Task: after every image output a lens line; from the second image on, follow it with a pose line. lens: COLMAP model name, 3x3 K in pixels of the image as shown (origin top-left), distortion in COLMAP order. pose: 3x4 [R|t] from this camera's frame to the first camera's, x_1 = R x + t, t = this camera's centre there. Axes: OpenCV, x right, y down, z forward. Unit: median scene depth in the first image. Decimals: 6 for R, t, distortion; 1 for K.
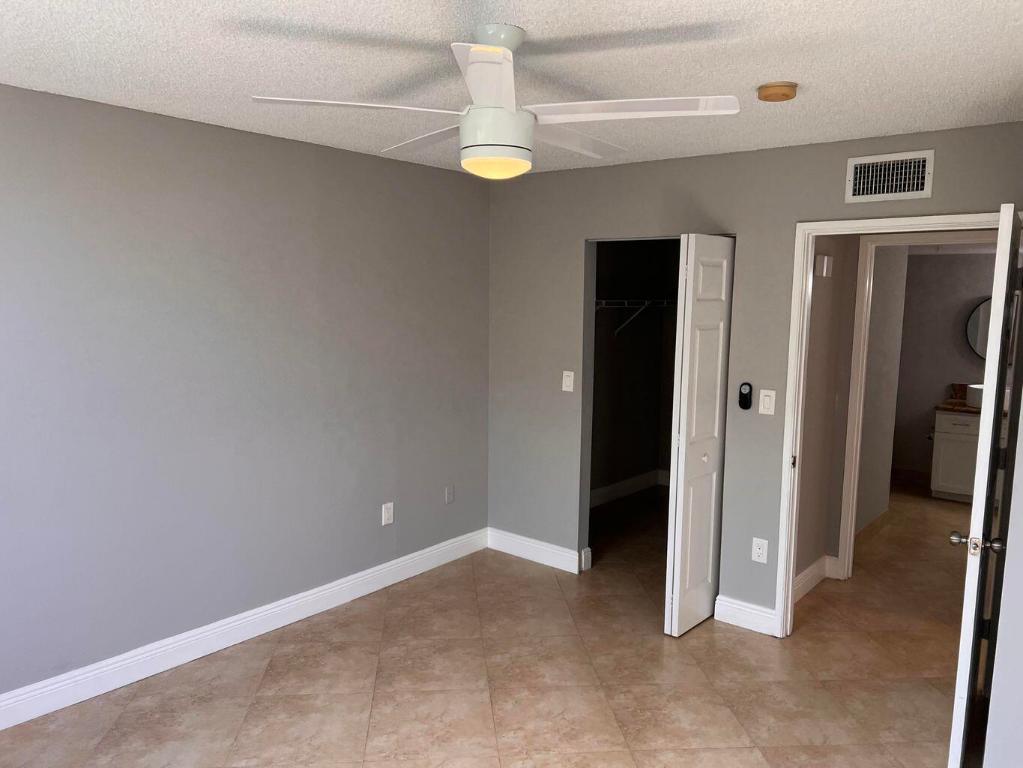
lens RADIAL K [[765.2, 0, 511.5], [0, 765.2, 384.0], [0, 0, 1]] dist [-0.000811, -0.007413]
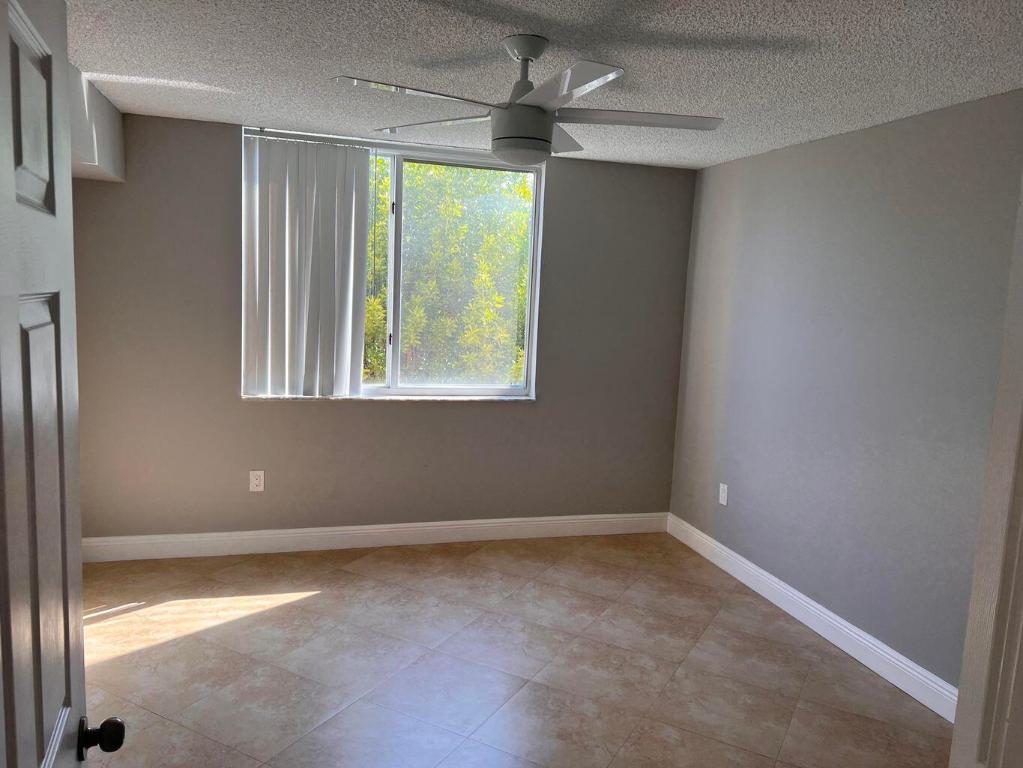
lens RADIAL K [[765.2, 0, 511.5], [0, 765.2, 384.0], [0, 0, 1]] dist [-0.000811, -0.007413]
pose [[-0.548927, 0.071581, -0.832800, 0.701590], [-0.151102, 0.971414, 0.183092, -0.119181], [0.822099, 0.226341, -0.522419, 1.181029]]
